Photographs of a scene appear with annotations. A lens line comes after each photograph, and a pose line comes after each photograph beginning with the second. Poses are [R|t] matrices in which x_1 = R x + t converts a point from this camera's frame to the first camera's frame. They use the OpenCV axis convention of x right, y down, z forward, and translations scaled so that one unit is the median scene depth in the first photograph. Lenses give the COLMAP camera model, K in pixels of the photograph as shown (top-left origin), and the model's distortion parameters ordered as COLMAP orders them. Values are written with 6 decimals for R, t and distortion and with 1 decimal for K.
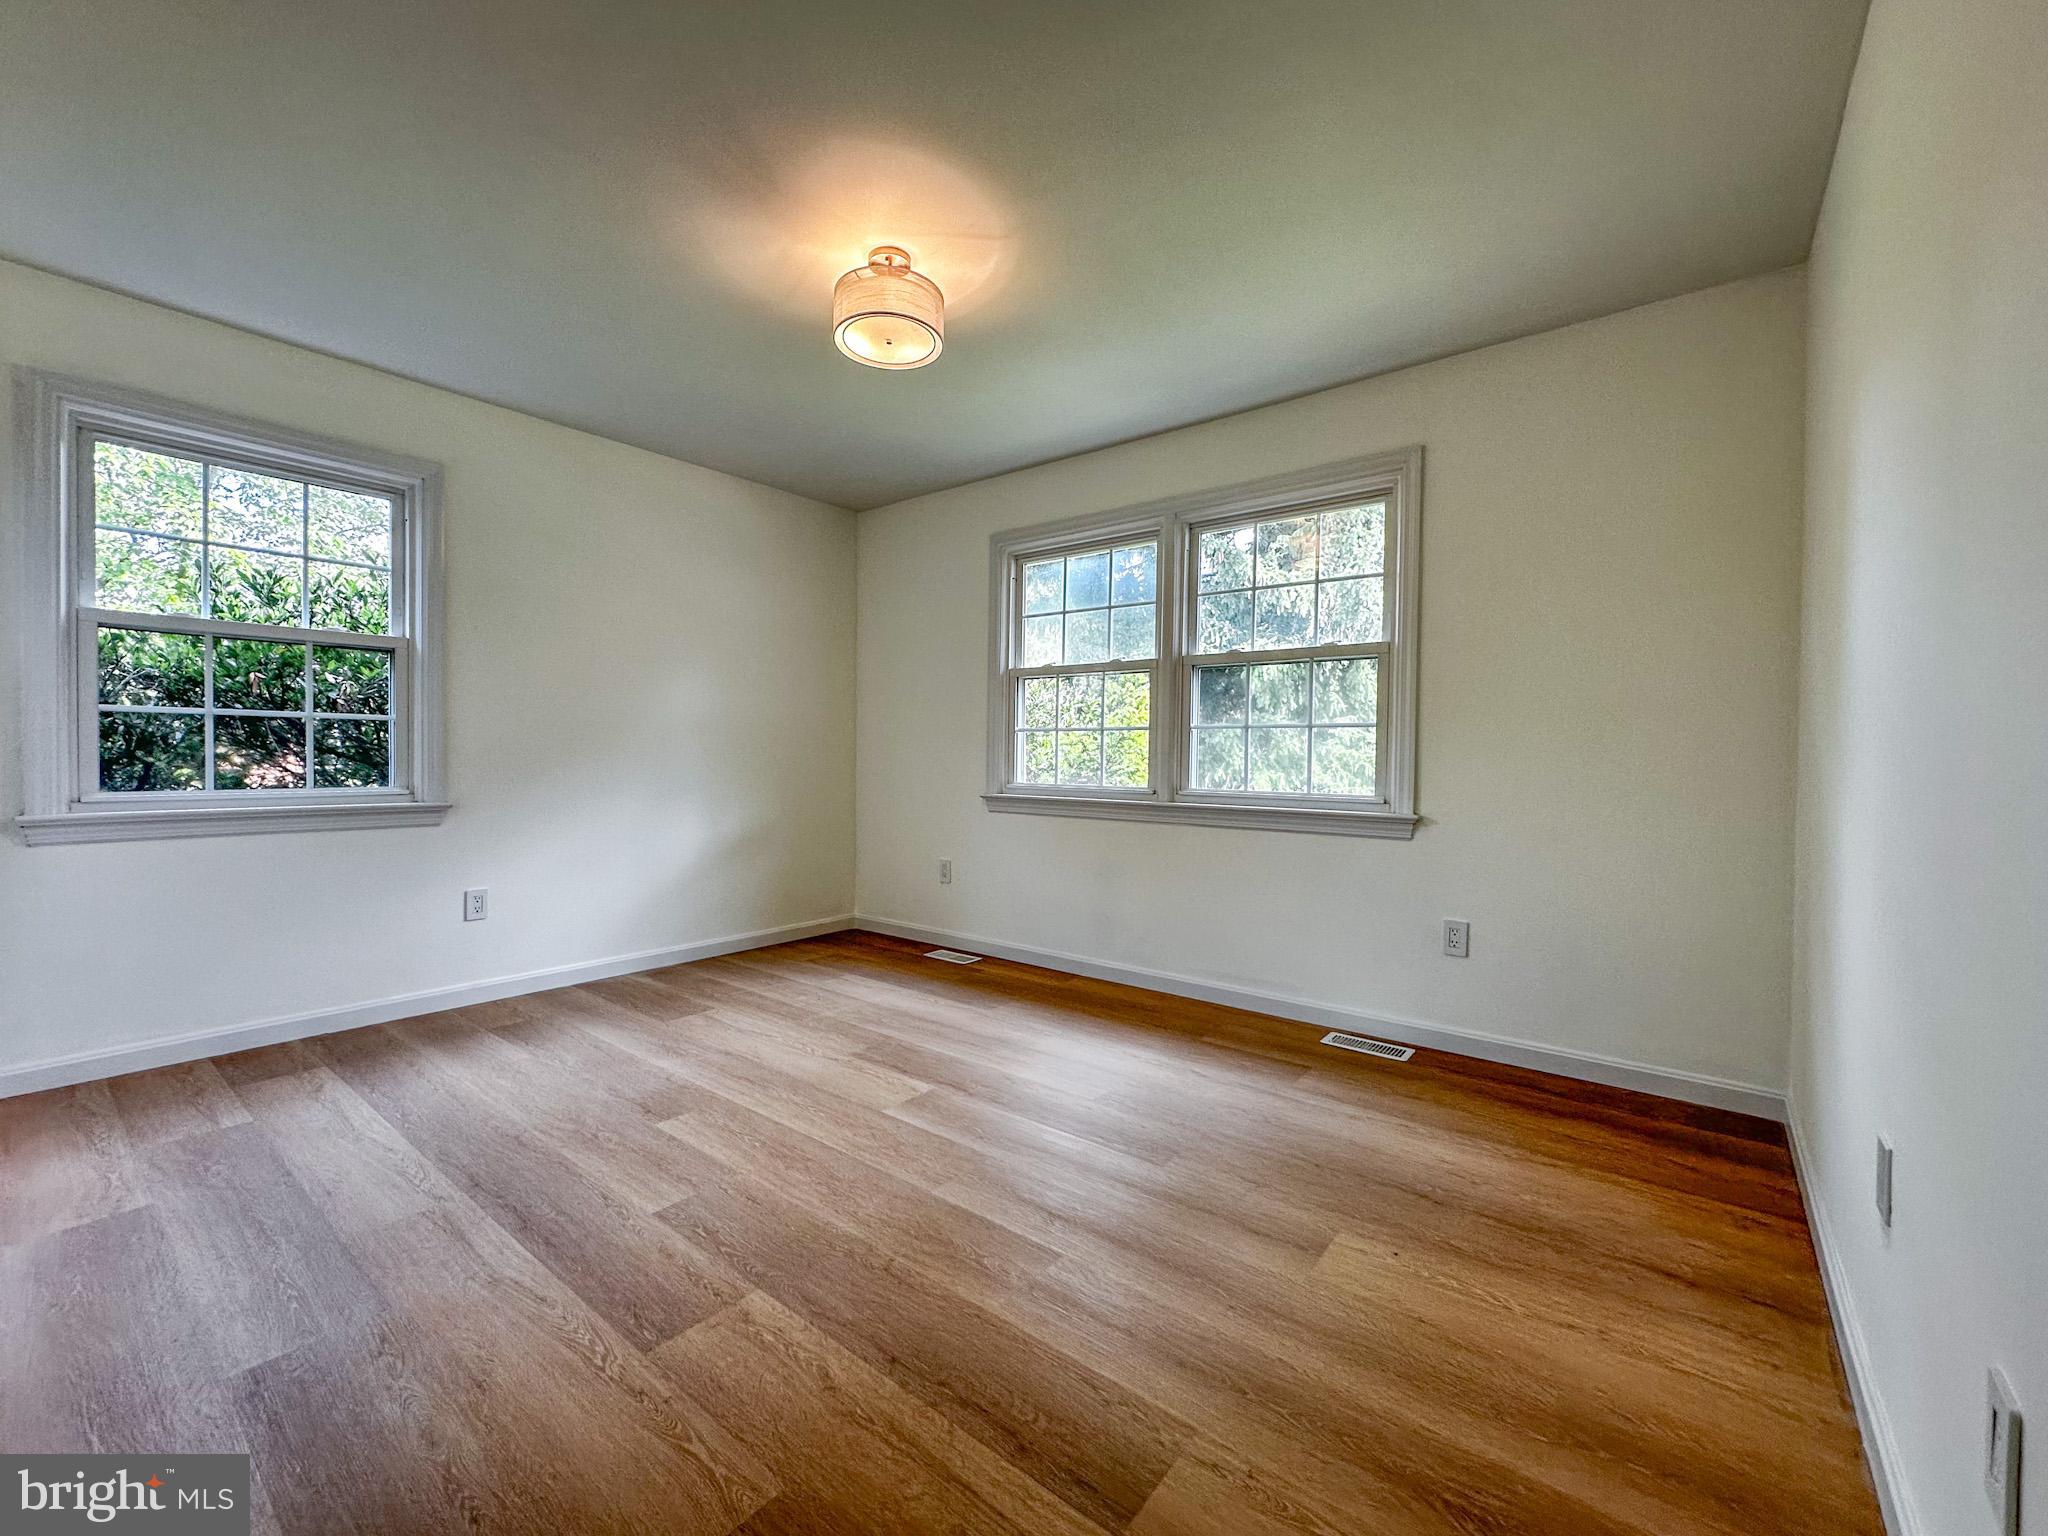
lens RADIAL K [[815.0, 0, 1011.0], [0, 815.0, 767.1], [0, 0, 1]] dist [-0.000829, 0.000248]
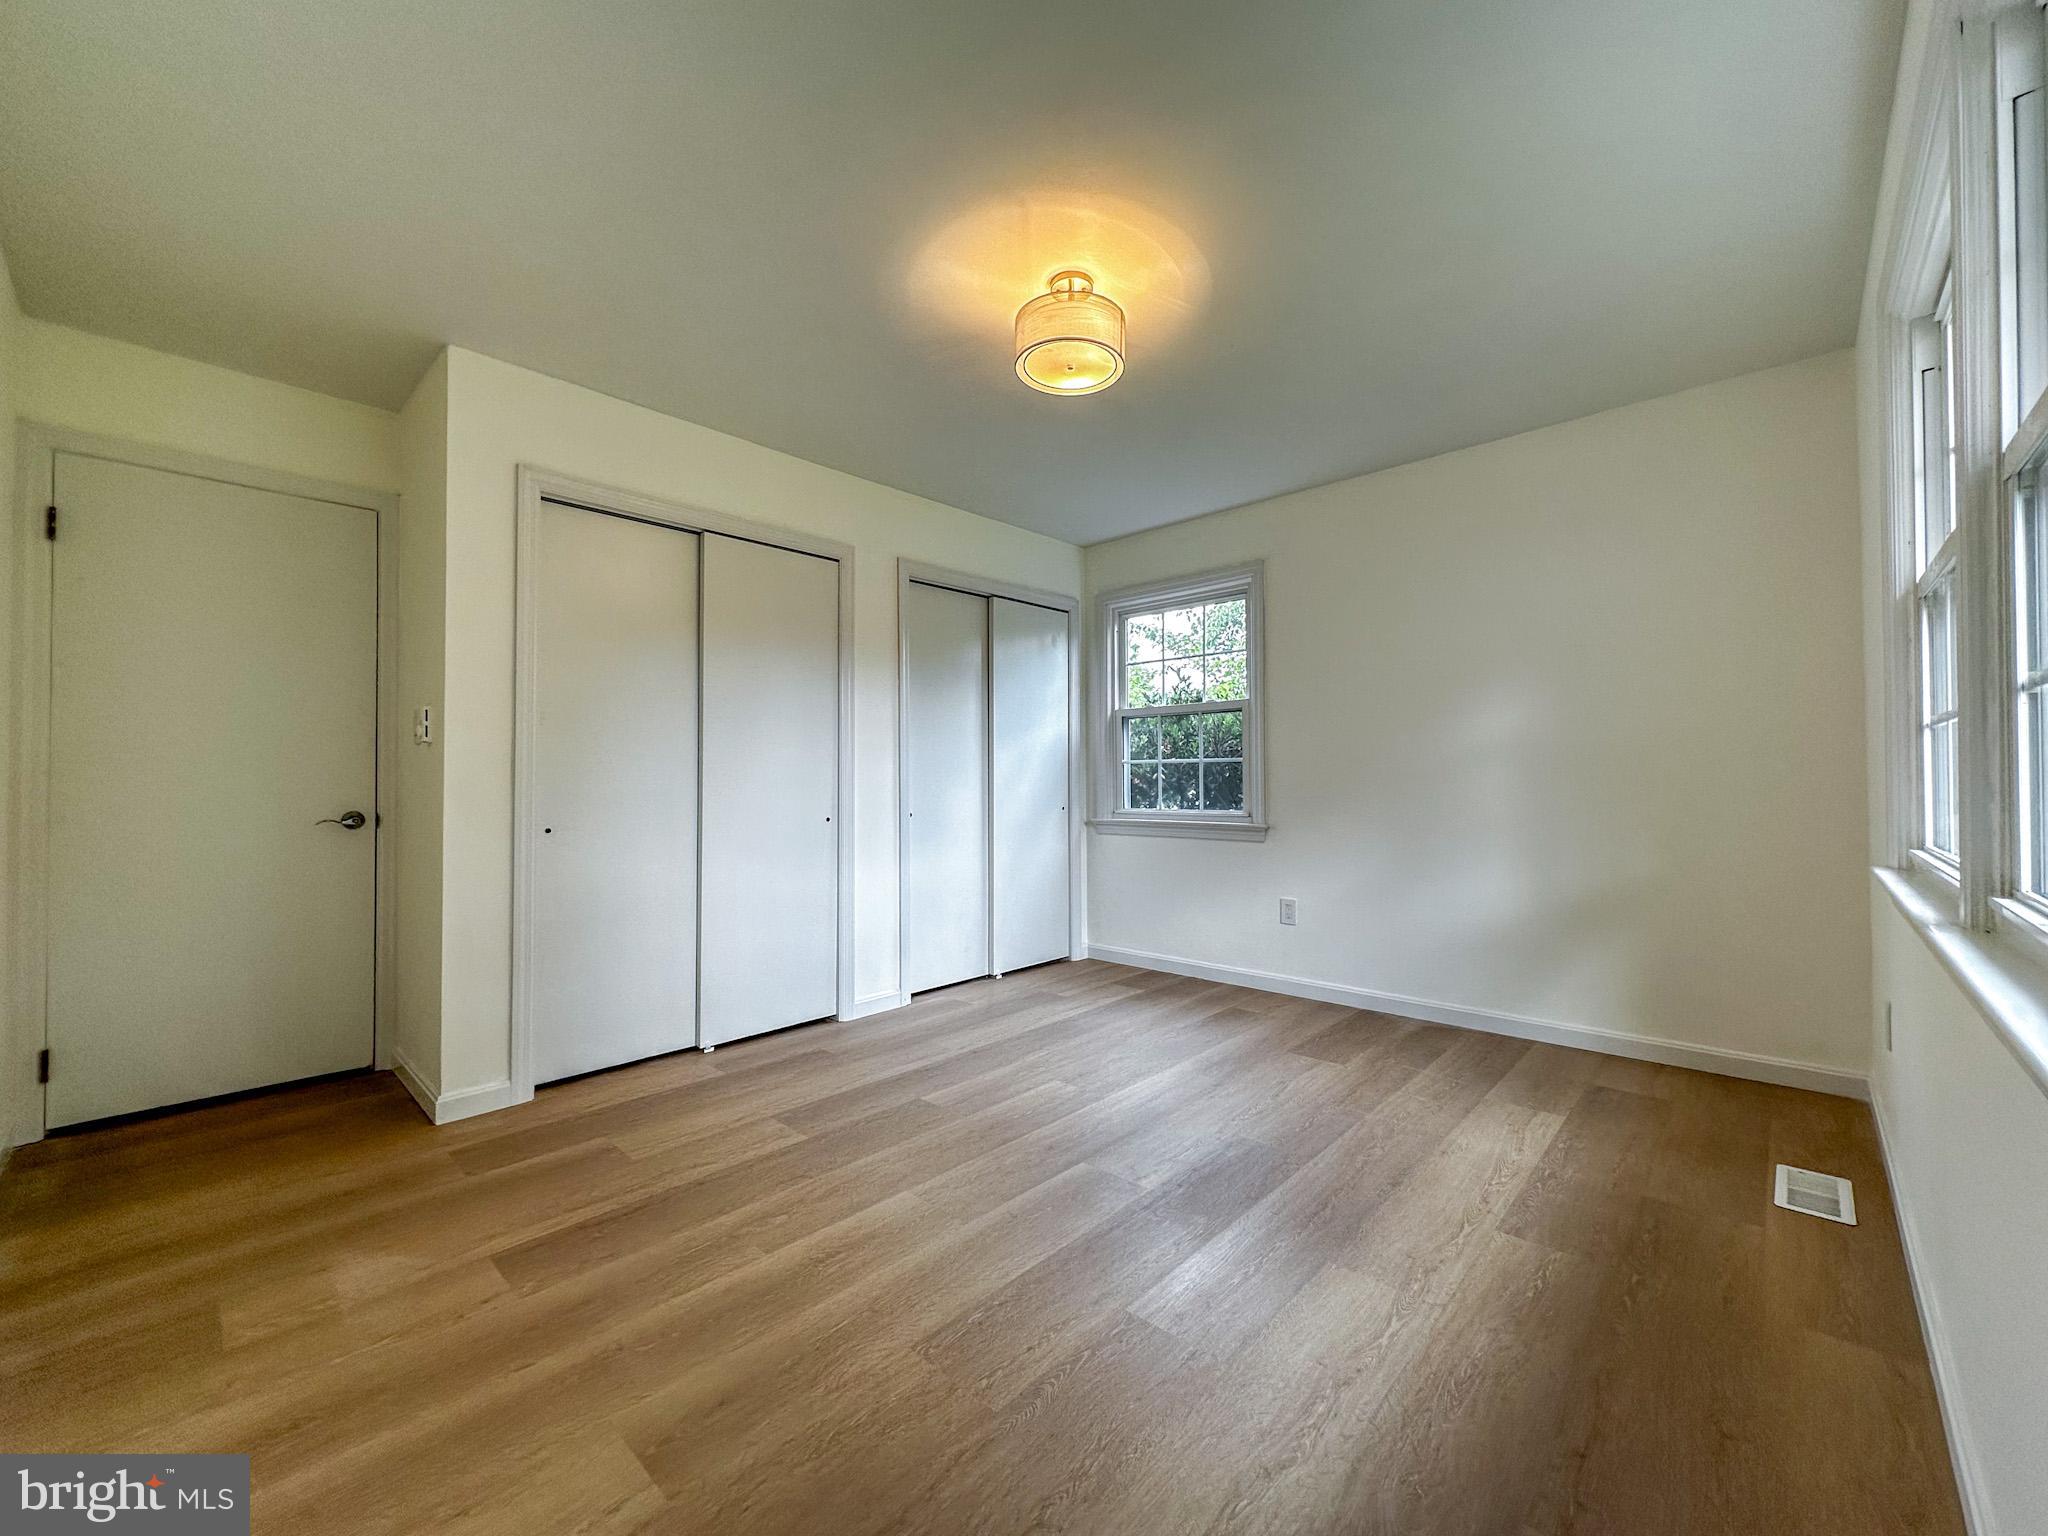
lens RADIAL K [[815.0, 0, 1036.1], [0, 815.0, 774.7], [0, 0, 1]] dist [-0.000829, 0.000248]
pose [[-0.080874, -0.020046, -0.996523, 0.599097], [0.001911, 0.999793, -0.020267, -0.007820], [0.996722, -0.003544, -0.080819, 0.769680]]
